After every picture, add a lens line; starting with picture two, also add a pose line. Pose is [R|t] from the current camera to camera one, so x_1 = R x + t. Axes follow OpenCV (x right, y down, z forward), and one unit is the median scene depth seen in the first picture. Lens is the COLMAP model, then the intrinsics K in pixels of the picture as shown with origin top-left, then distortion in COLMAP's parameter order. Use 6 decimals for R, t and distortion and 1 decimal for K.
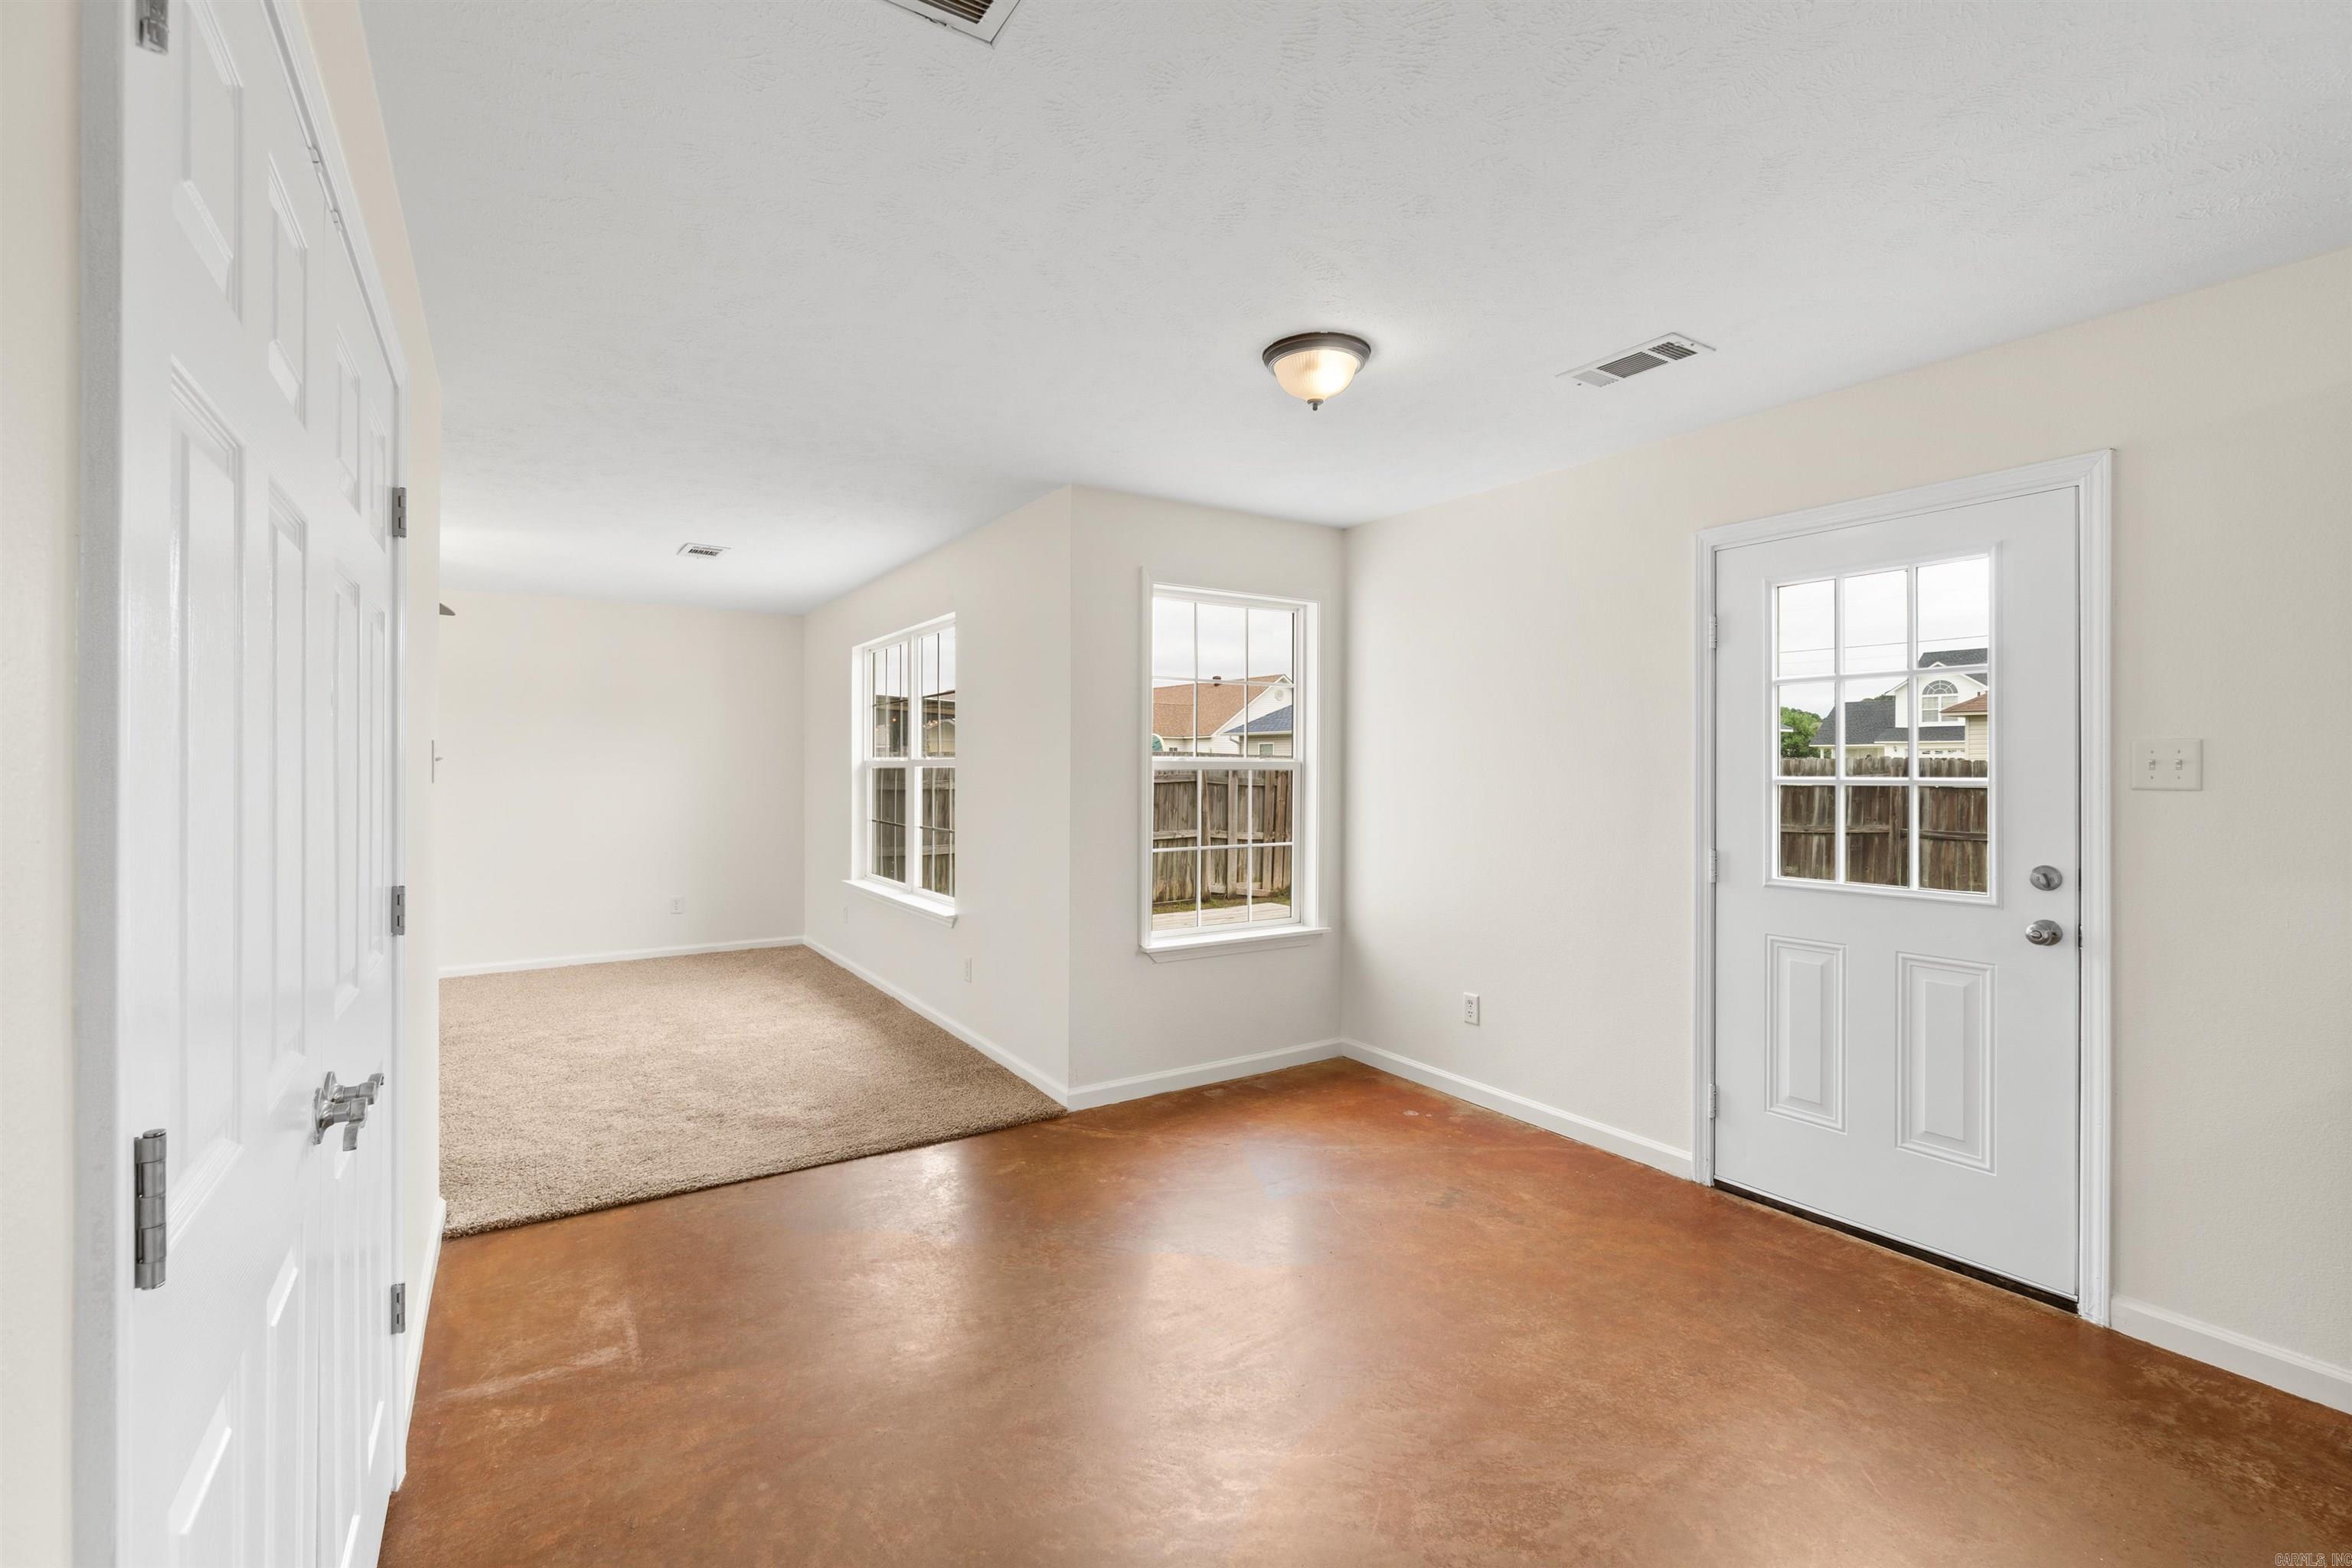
lens RADIAL K [[1013.5, 0, 1175.4], [0, 1013.5, 775.3], [0, 0, 1]] dist [-0.000609, 0.000244]
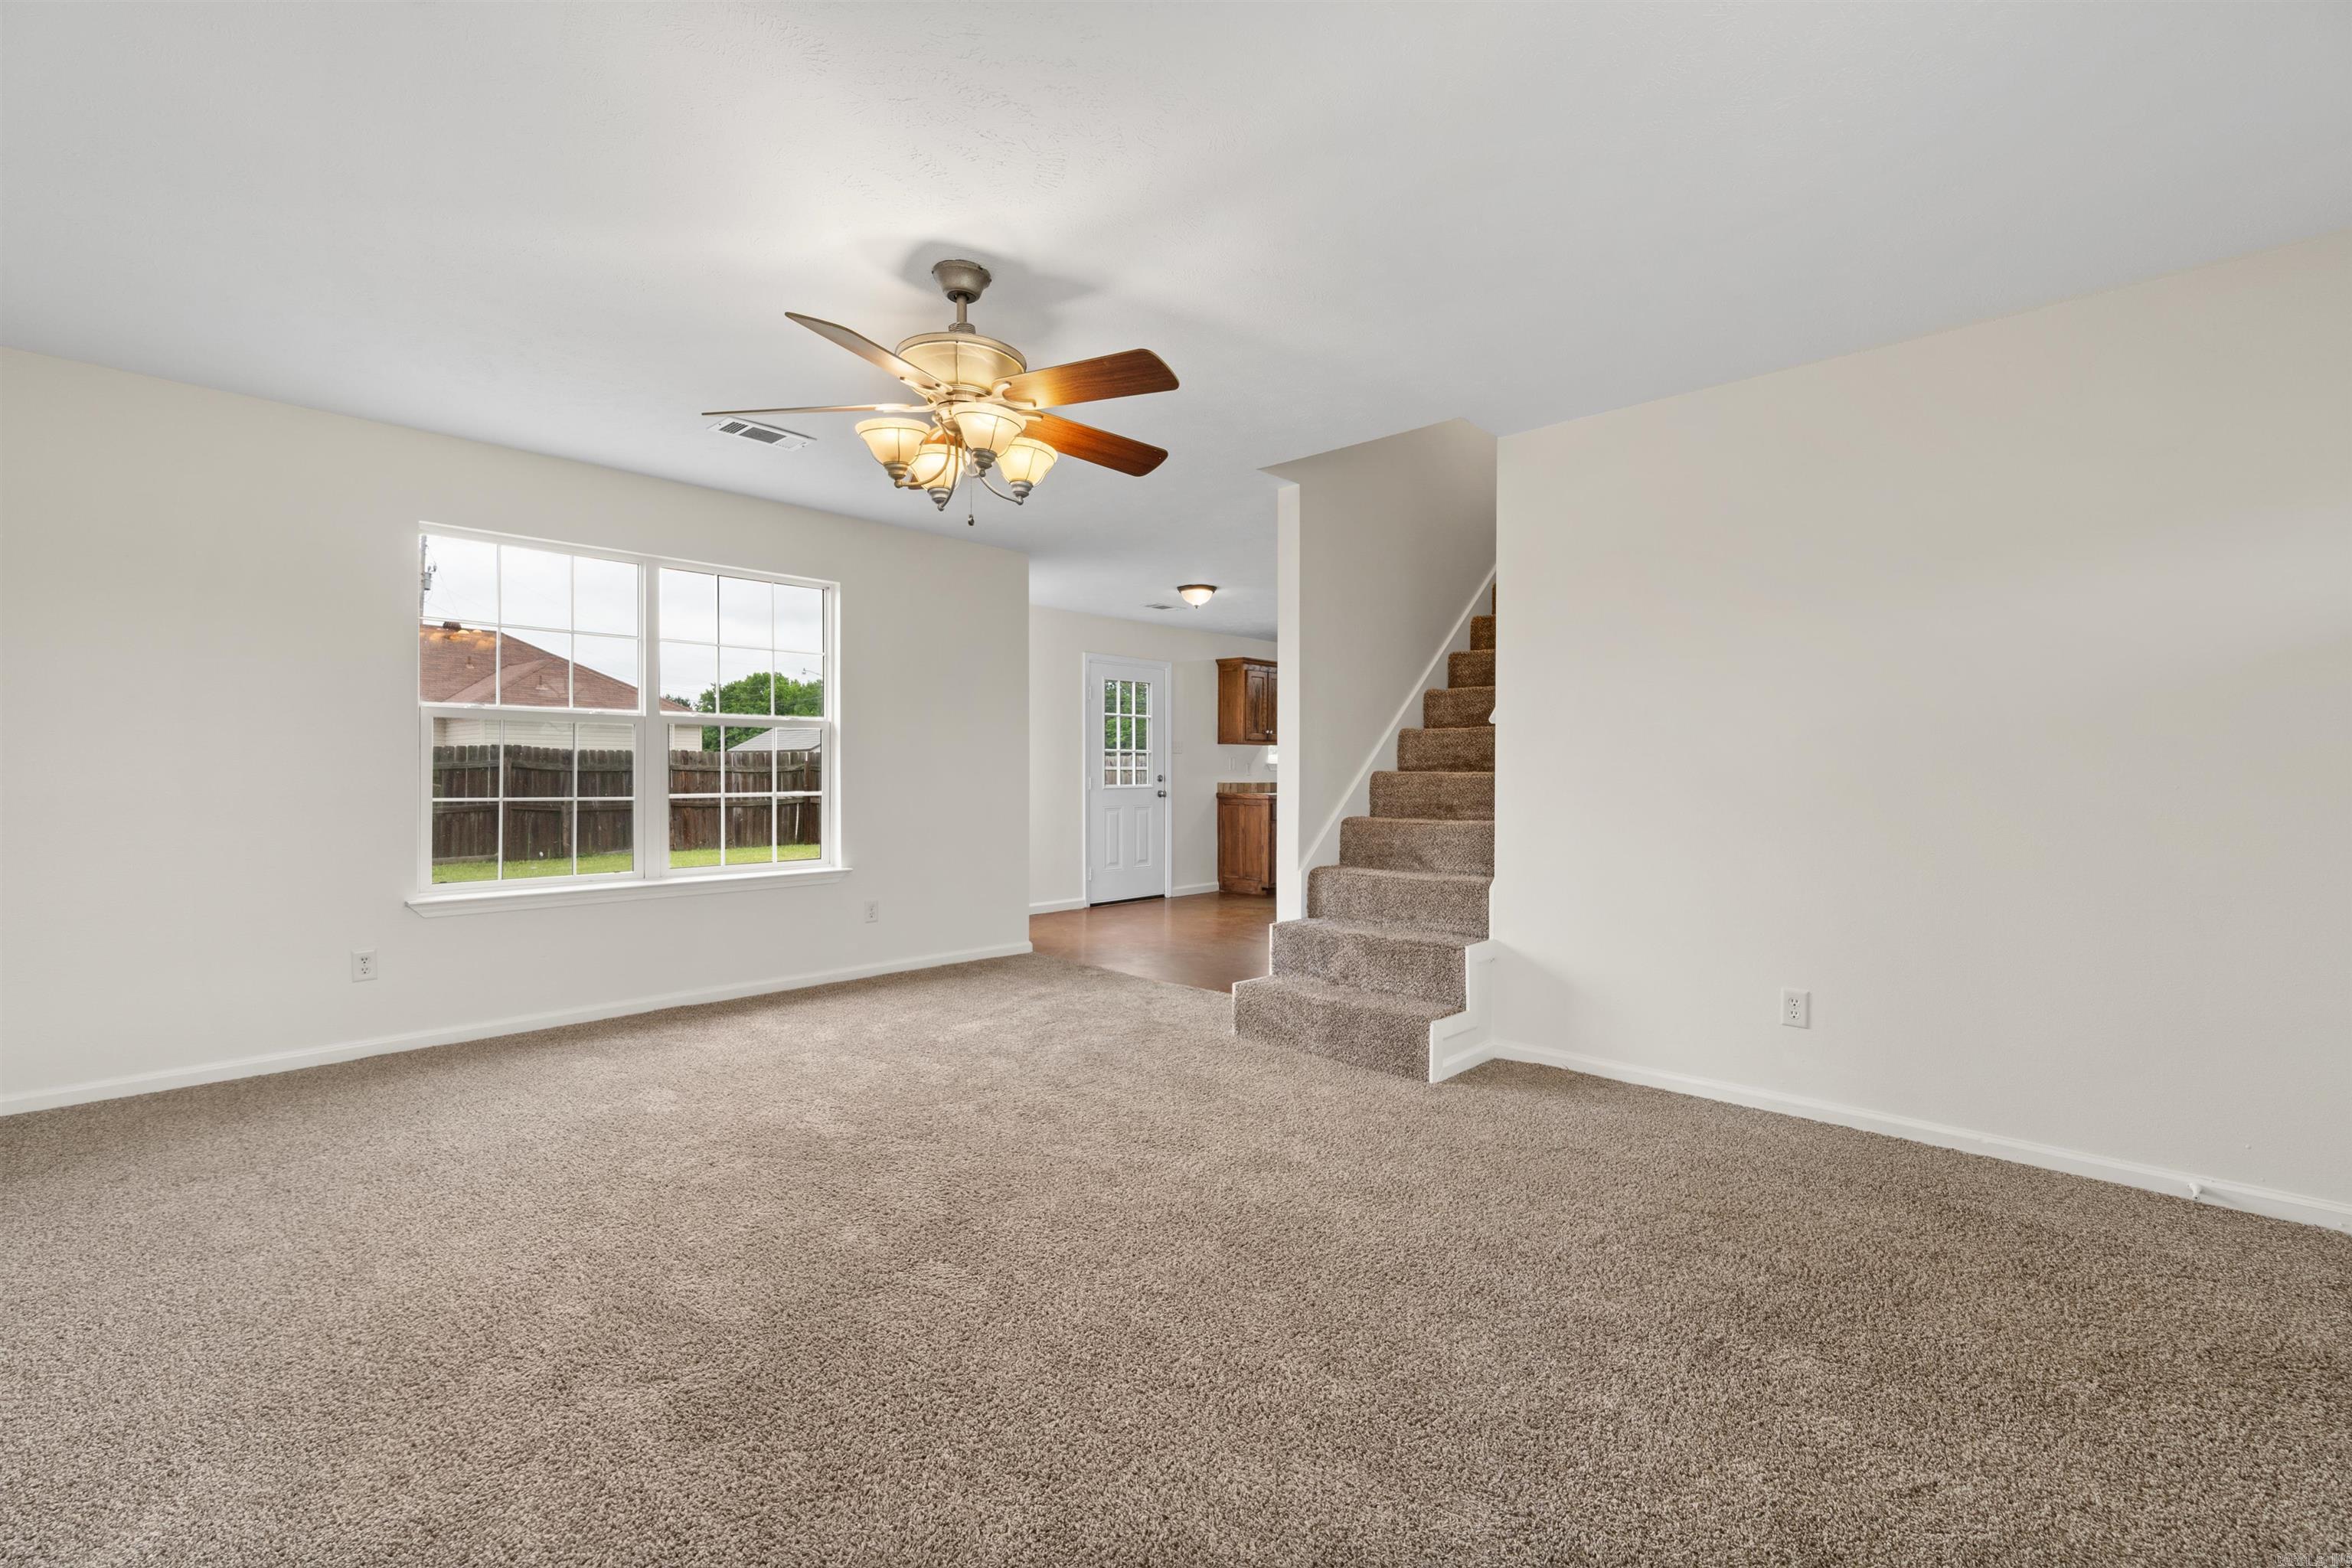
lens RADIAL K [[1013.5, 0, 1175.4], [0, 1013.5, 775.3], [0, 0, 1]] dist [-0.000609, 0.000244]
pose [[-0.228987, -0.004973, 0.973417, -1.961789], [0.004986, 0.999968, 0.006281, 0.051410], [-0.973417, 0.006292, -0.228955, 1.322262]]
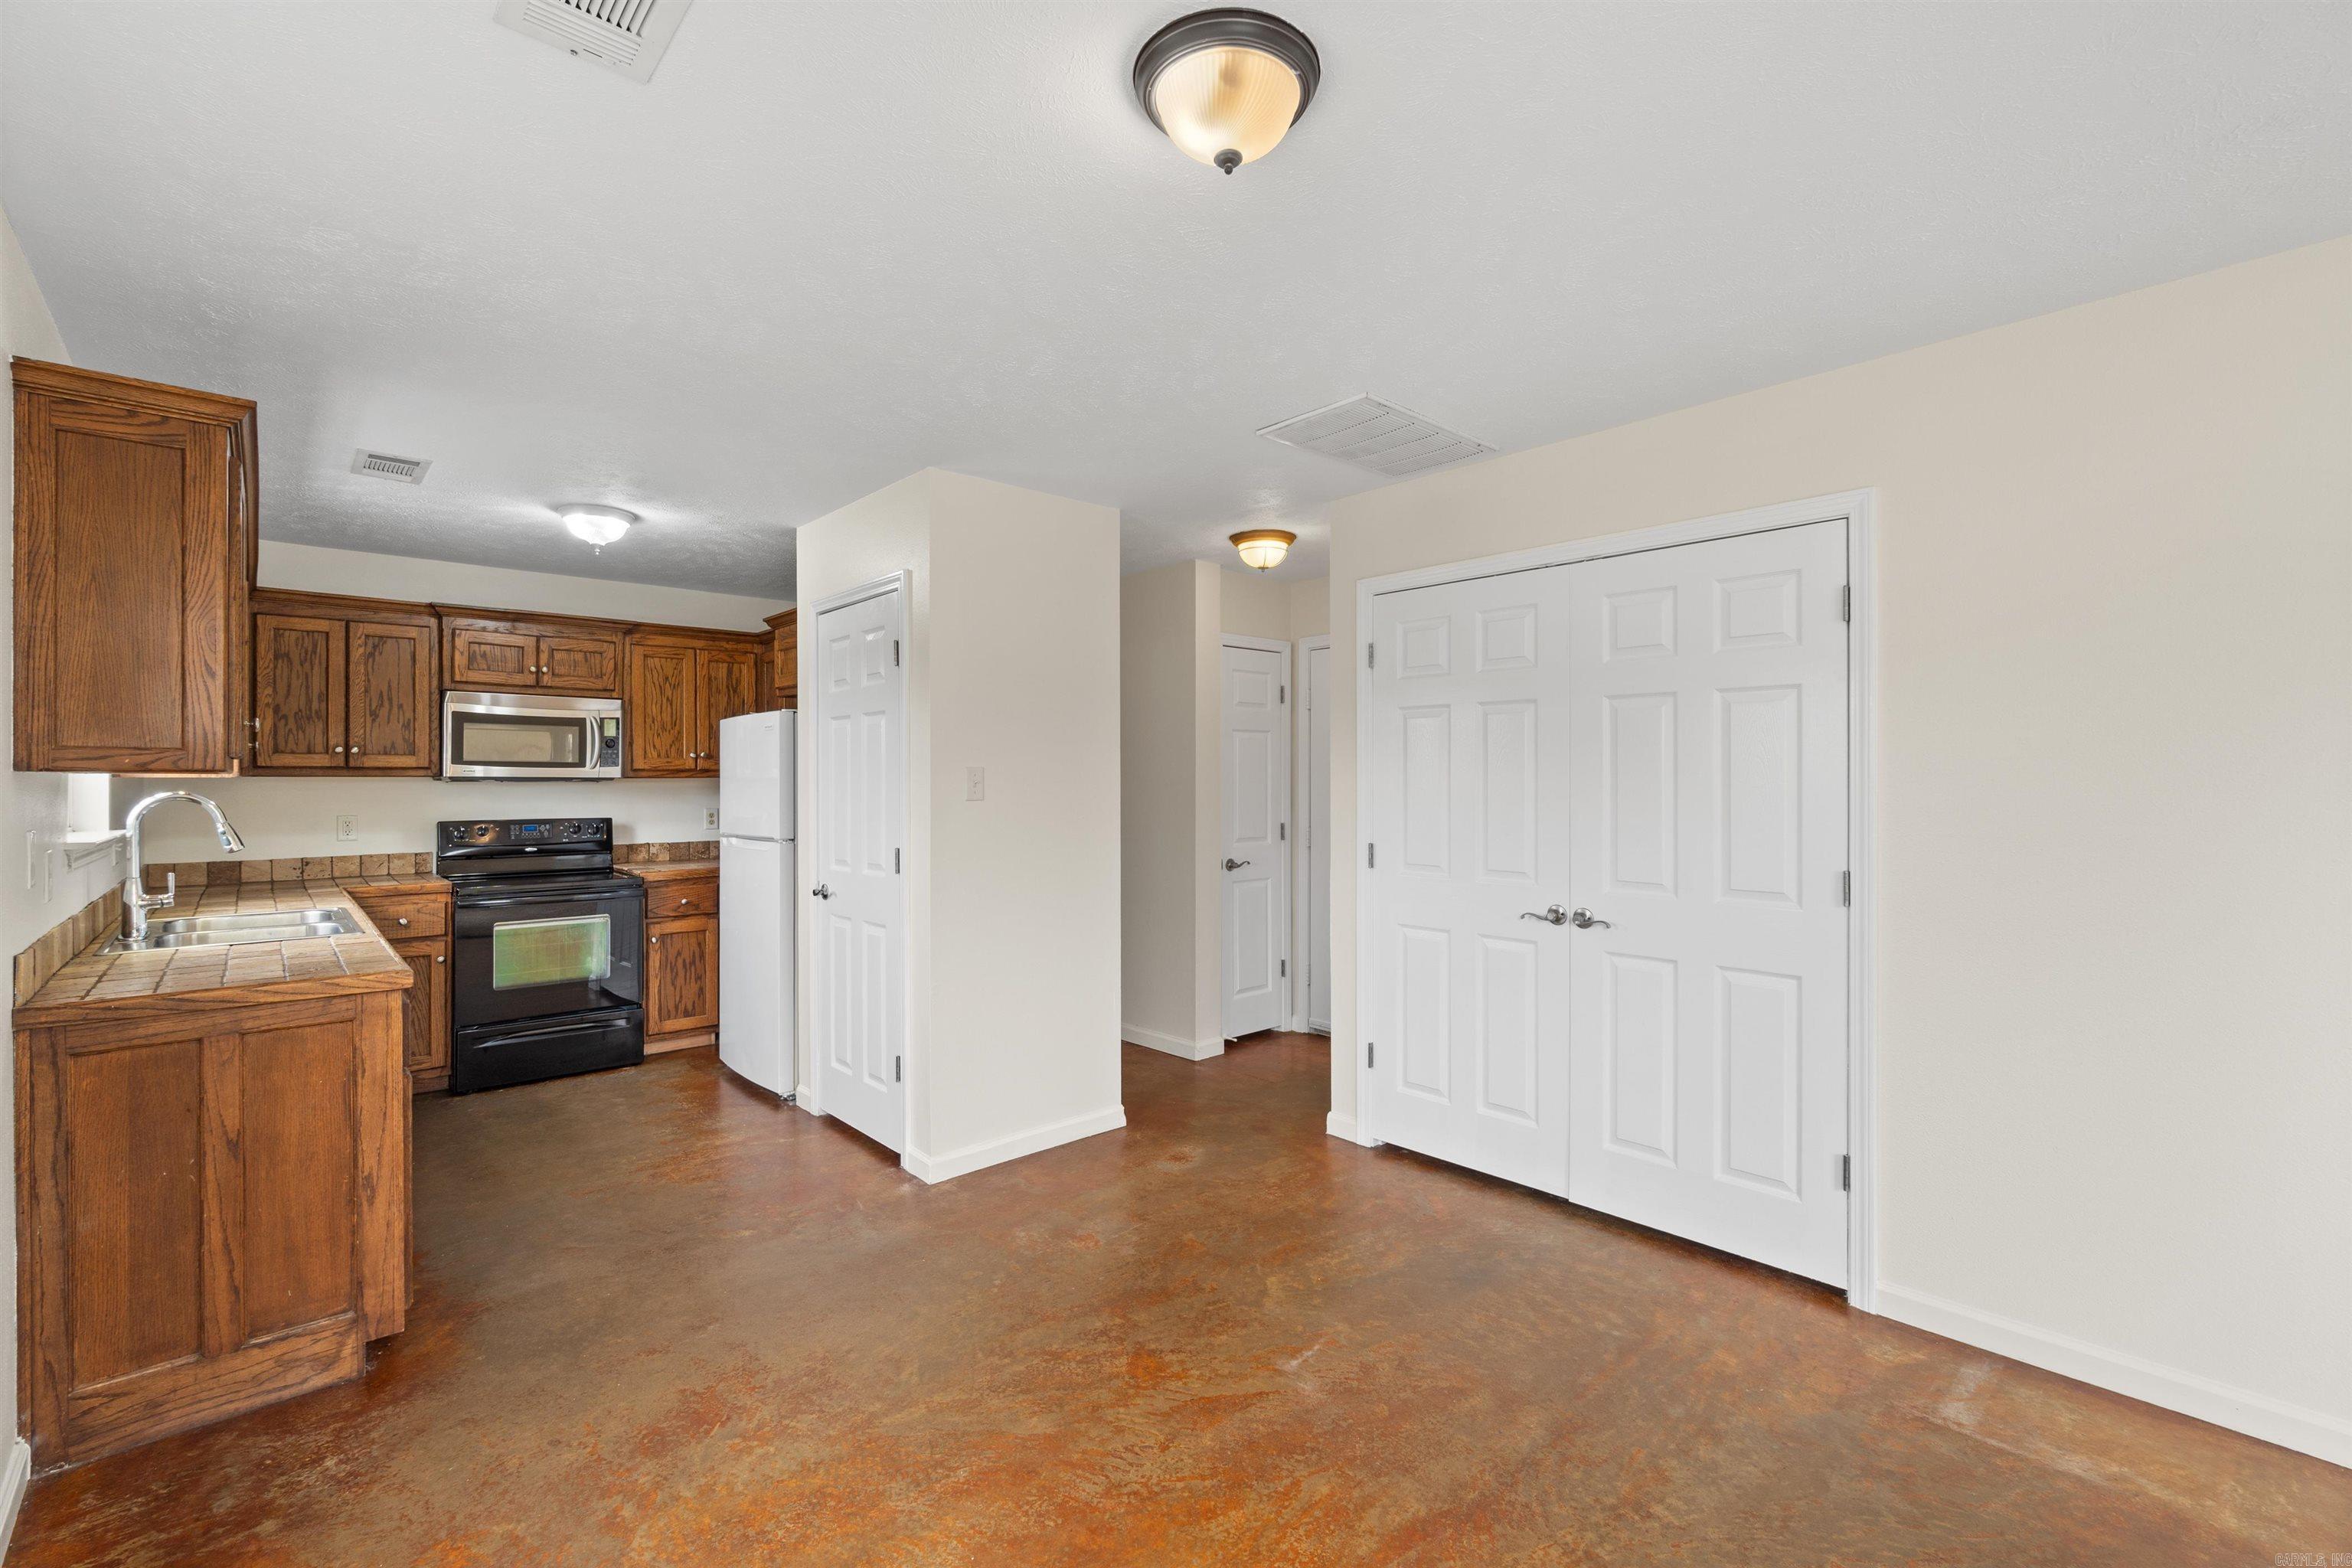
lens RADIAL K [[1020.5, 0, 1174.6], [0, 1020.5, 777.7], [0, 0, 1]] dist [-0.001906, 0.000709]
pose [[-0.987508, 0.001514, -0.157564, 0.205925], [0.000581, 0.999982, 0.005967, -0.016321], [0.157570, 0.005800, -0.987491, 1.241110]]
